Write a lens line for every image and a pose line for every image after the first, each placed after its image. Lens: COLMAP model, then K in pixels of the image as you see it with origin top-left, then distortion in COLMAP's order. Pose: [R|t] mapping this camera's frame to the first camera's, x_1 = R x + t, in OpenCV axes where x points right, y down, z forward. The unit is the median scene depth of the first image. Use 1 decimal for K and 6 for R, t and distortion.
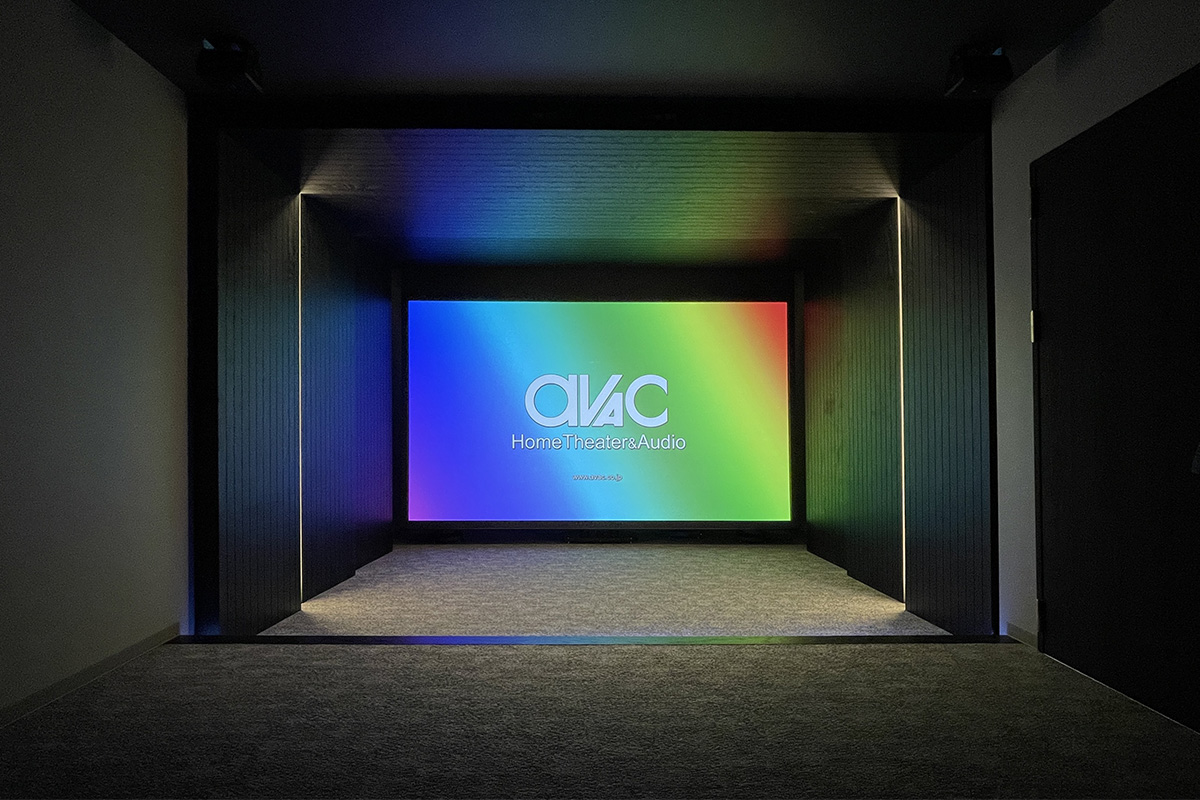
lens RADIAL K [[555.9, 0, 604.5], [0, 555.9, 413.5], [0, 0, 1]] dist [-0.000853, -0.000633]
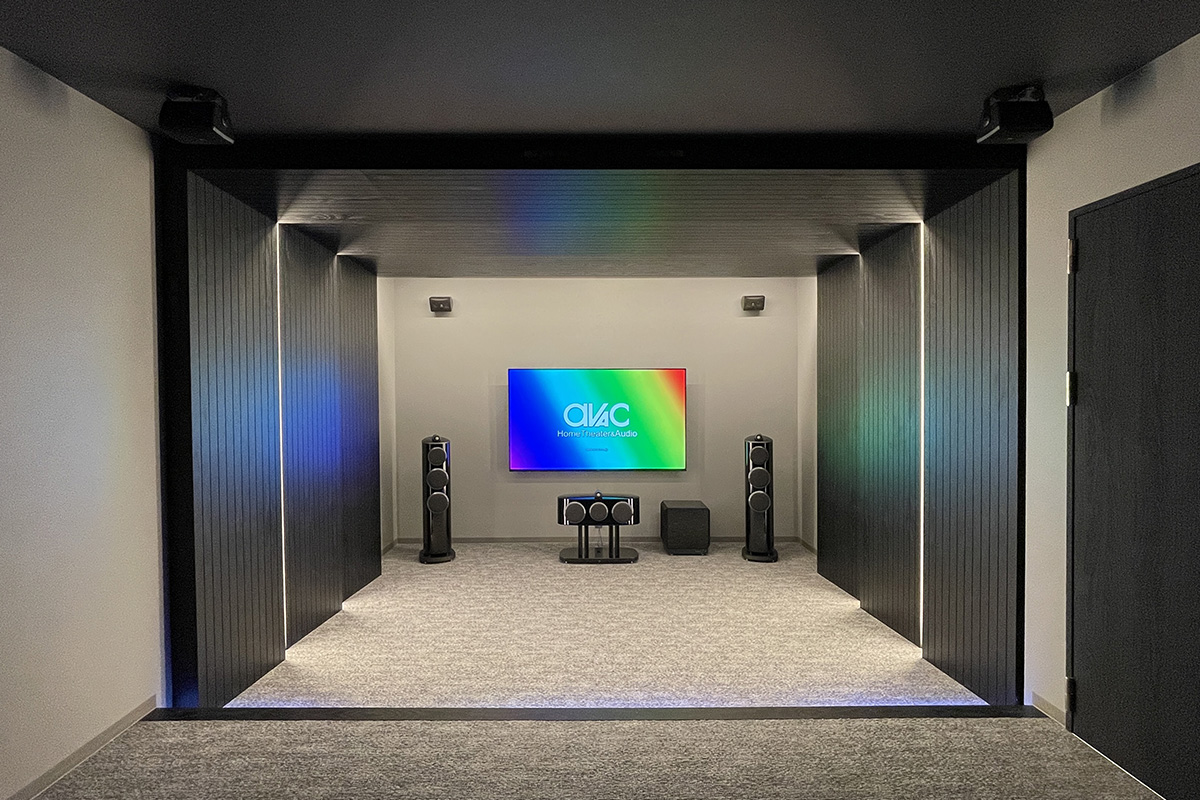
lens RADIAL K [[582.6, 0, 600.0], [0, 582.6, 400.0], [0, 0, 1]] dist [0.000531, 0.001256]
pose [[0.999984, 0.000478, -0.005629, -0.001807], [-0.000325, 0.999629, 0.027223, -0.106312], [0.005640, -0.027220, 0.999614, 0.016090]]
